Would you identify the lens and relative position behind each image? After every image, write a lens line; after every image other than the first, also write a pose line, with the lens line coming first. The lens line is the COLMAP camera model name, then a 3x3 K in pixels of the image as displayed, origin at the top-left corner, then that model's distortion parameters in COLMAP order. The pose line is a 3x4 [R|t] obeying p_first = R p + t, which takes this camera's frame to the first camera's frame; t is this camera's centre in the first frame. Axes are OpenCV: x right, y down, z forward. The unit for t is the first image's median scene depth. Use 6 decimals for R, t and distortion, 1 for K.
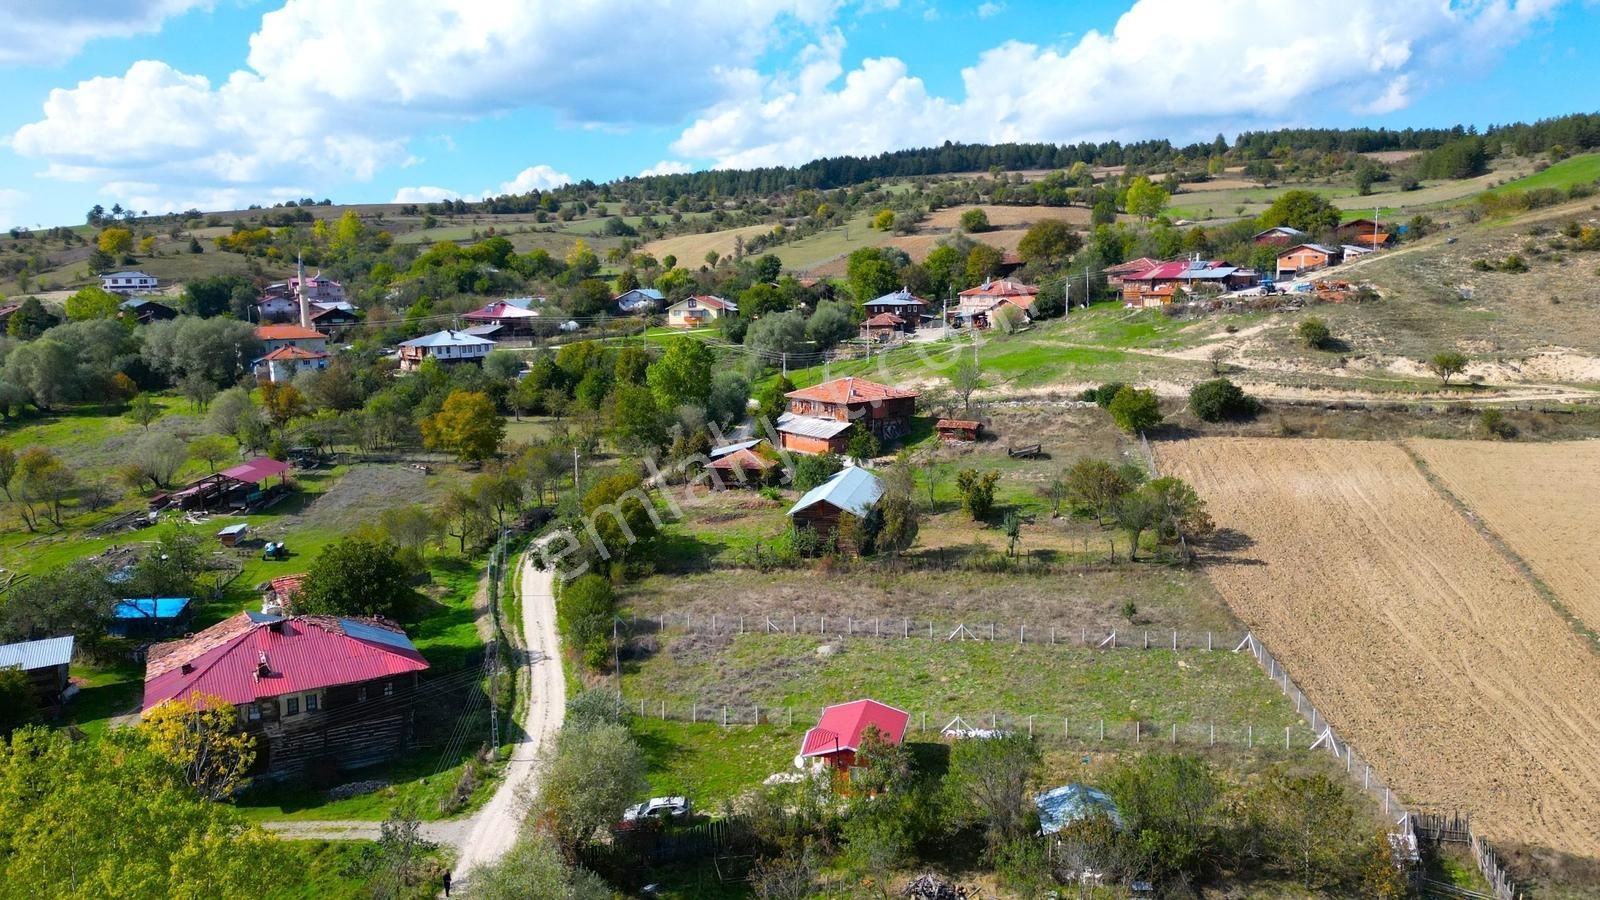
lens RADIAL K [[1114.6, 0, 798.6], [0, 1114.6, 453.2], [0, 0, 1]] dist [0.081876, -0.087806]
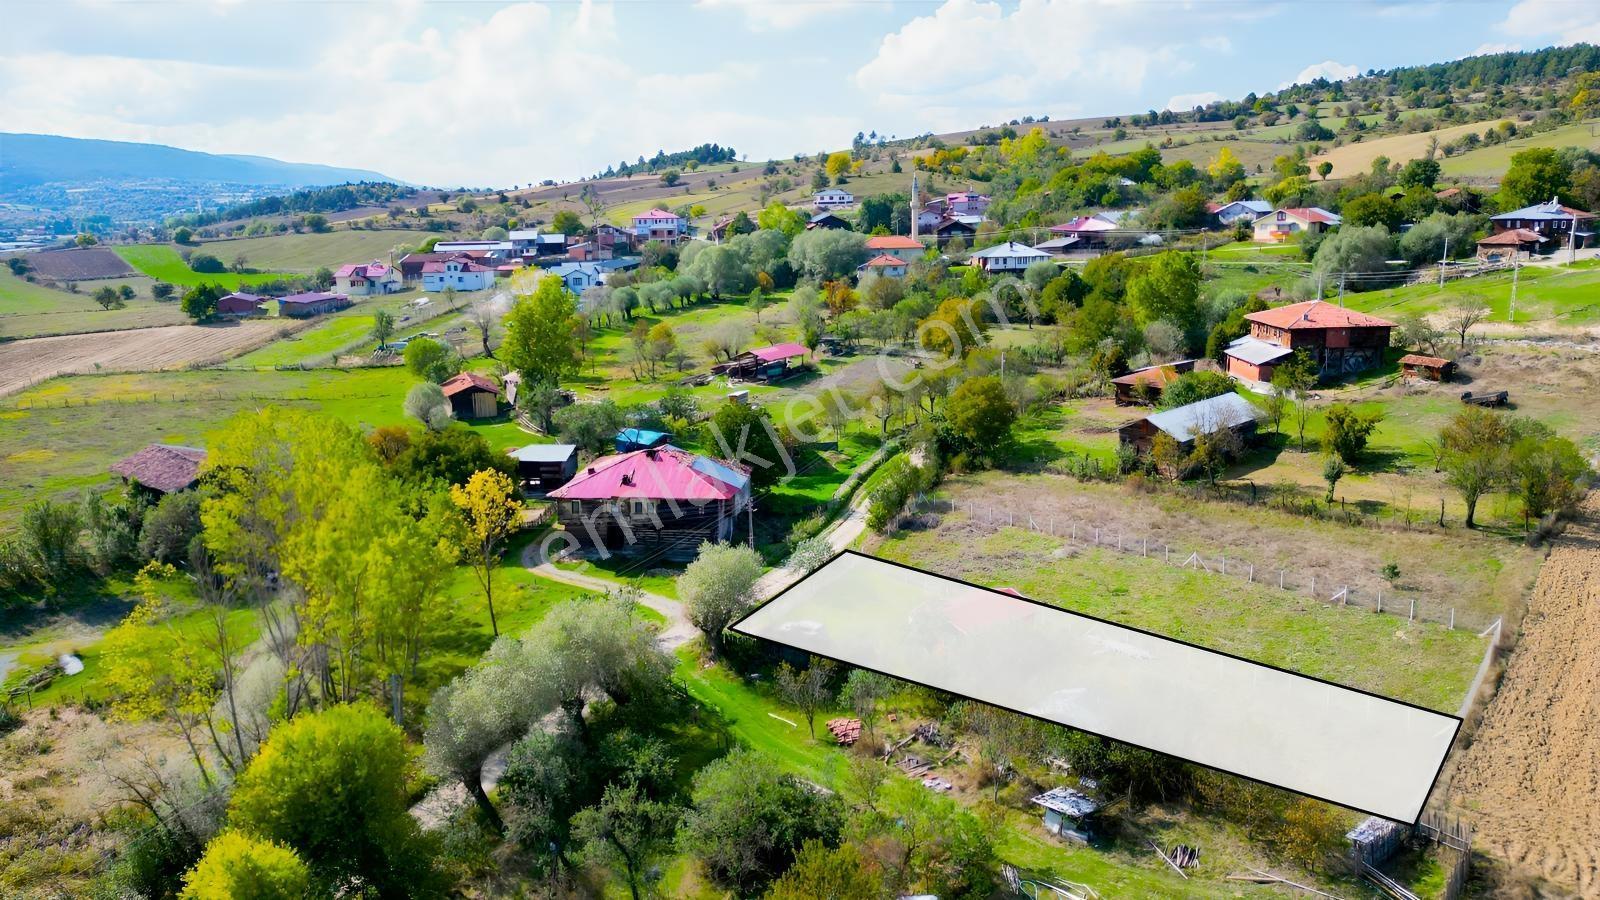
lens RADIAL K [[1118.2, 0, 798.6], [0, 1118.2, 448.2], [0, 0, 1]] dist [0.075453, -0.075840]
pose [[0.796611, 0.129669, -0.590421, 0.197570], [-0.086814, 0.991138, 0.100543, -0.003516], [0.598226, -0.028837, 0.800808, -0.001444]]
